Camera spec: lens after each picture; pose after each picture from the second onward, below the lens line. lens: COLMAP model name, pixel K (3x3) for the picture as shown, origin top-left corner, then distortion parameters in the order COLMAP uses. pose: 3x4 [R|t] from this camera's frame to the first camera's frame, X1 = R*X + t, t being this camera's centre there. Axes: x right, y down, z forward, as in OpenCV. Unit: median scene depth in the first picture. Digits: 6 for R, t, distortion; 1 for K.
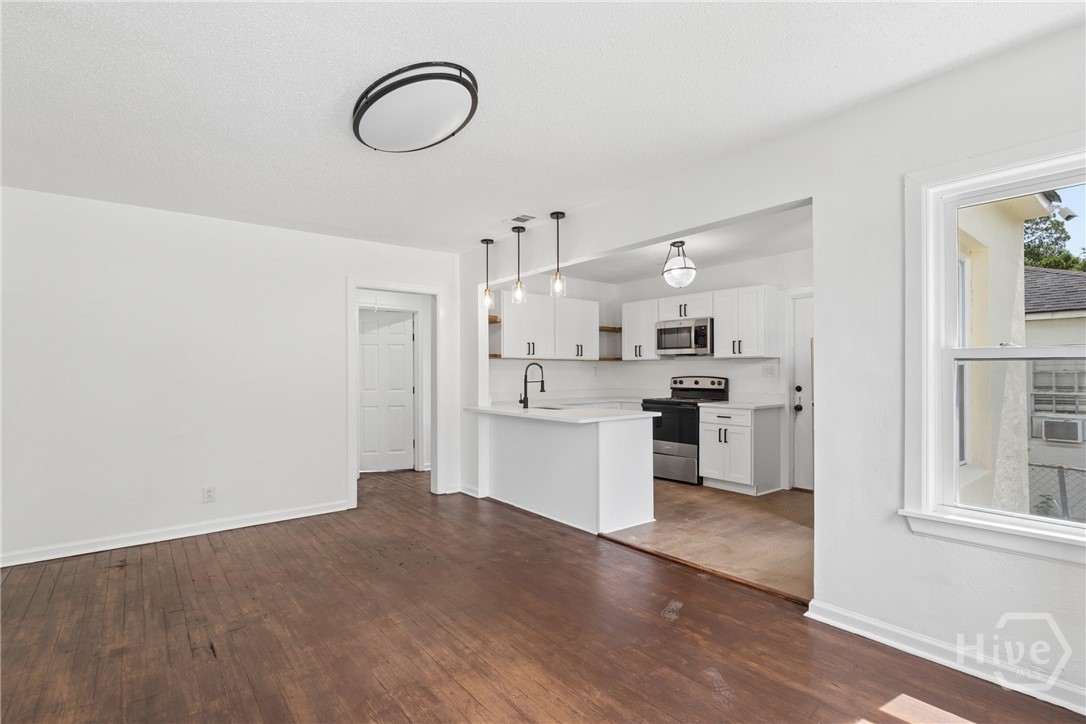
lens RADIAL K [[500.2, 0, 531.0], [0, 500.2, 368.0], [0, 0, 1]] dist [-0.000396, -0.000102]
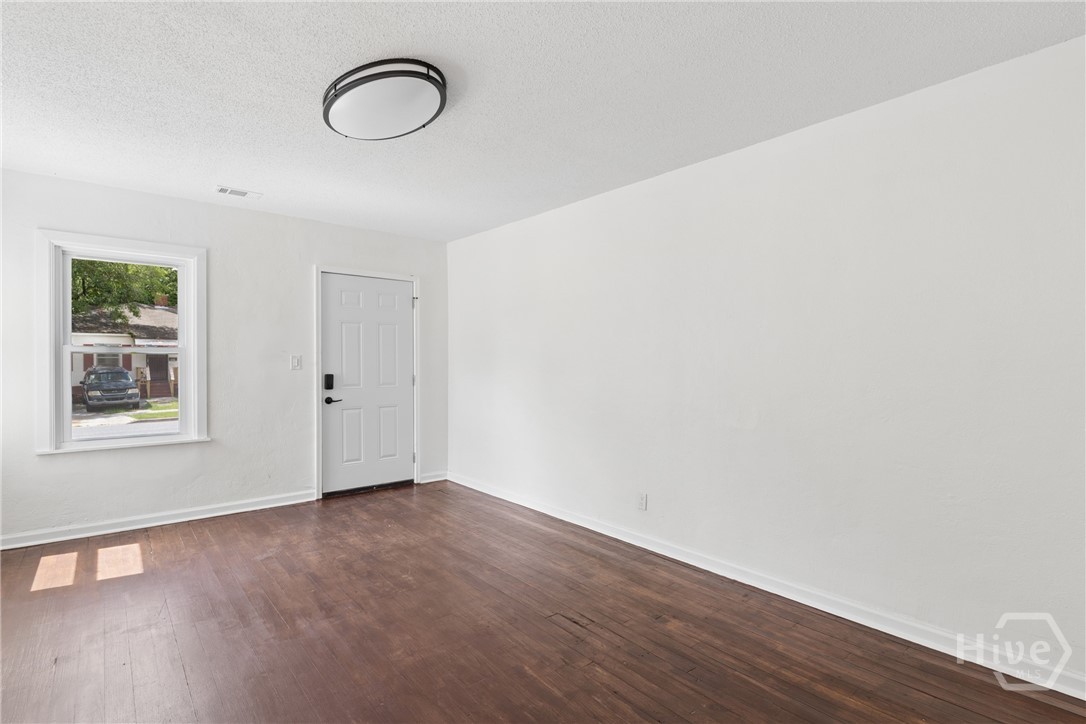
lens RADIAL K [[524.4, 0, 517.0], [0, 524.4, 358.3], [0, 0, 1]] dist [0.000520, 0.000166]
pose [[-0.999968, 0.003220, 0.007302, -0.524359], [0.003172, 0.999974, -0.006494, 0.018597], [-0.007322, -0.006471, -0.999952, 2.092069]]
